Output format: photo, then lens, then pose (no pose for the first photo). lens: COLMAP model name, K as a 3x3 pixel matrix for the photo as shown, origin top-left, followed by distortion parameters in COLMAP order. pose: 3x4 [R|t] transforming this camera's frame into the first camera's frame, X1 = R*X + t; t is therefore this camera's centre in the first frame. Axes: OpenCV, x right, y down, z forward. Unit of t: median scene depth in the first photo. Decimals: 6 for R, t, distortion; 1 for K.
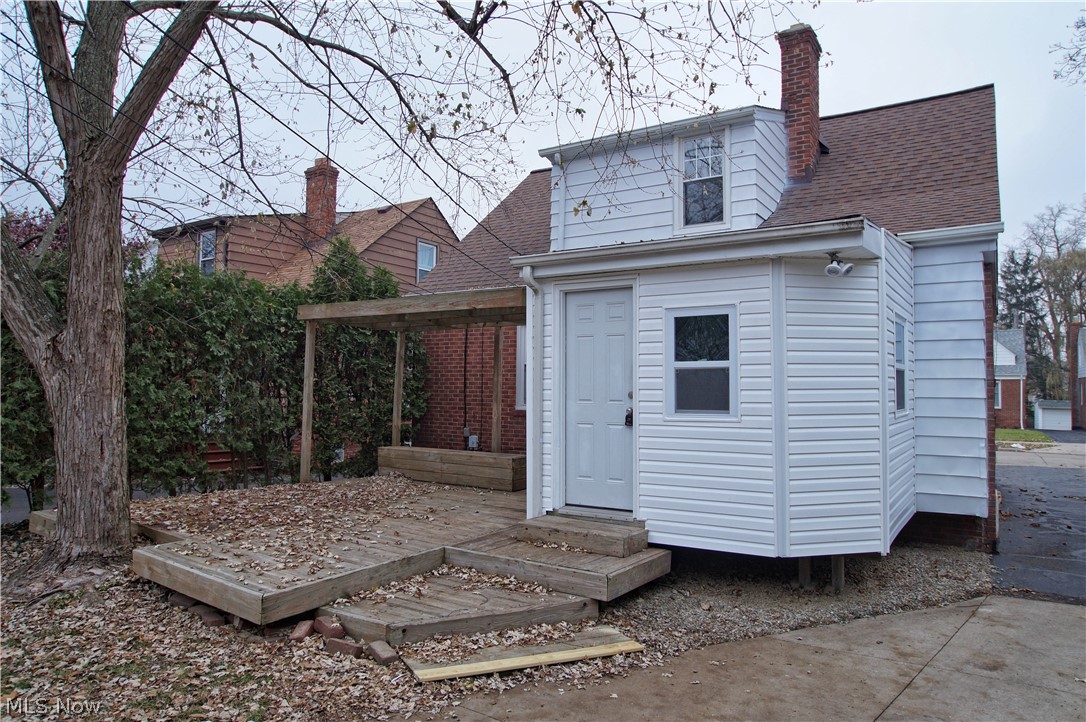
lens RADIAL K [[705.7, 0, 543.0], [0, 705.7, 361.0], [0, 0, 1]] dist [-0.000011, -0.000011]
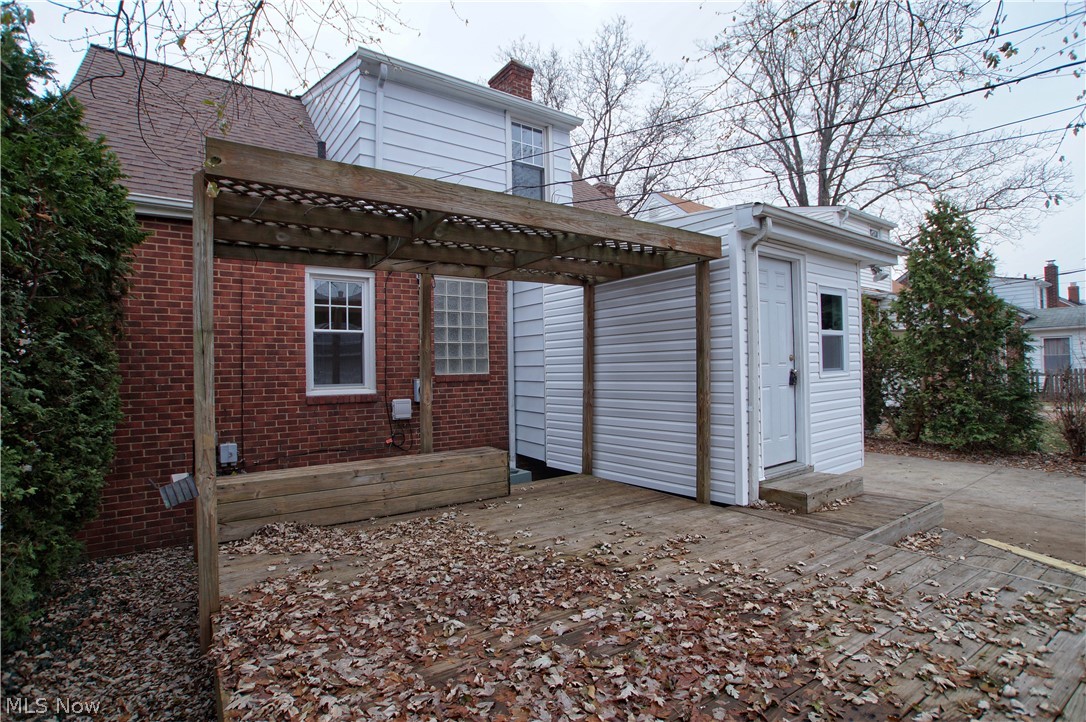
lens RADIAL K [[524.2, 0, 548.2], [0, 524.2, 361.2], [0, 0, 1]] dist [-0.065656, 0.029687]
pose [[0.345012, 0.000622, 0.938598, -0.436066], [-0.008880, 0.999957, 0.002601, 0.030958], [-0.938556, -0.009232, 0.345002, 0.601333]]
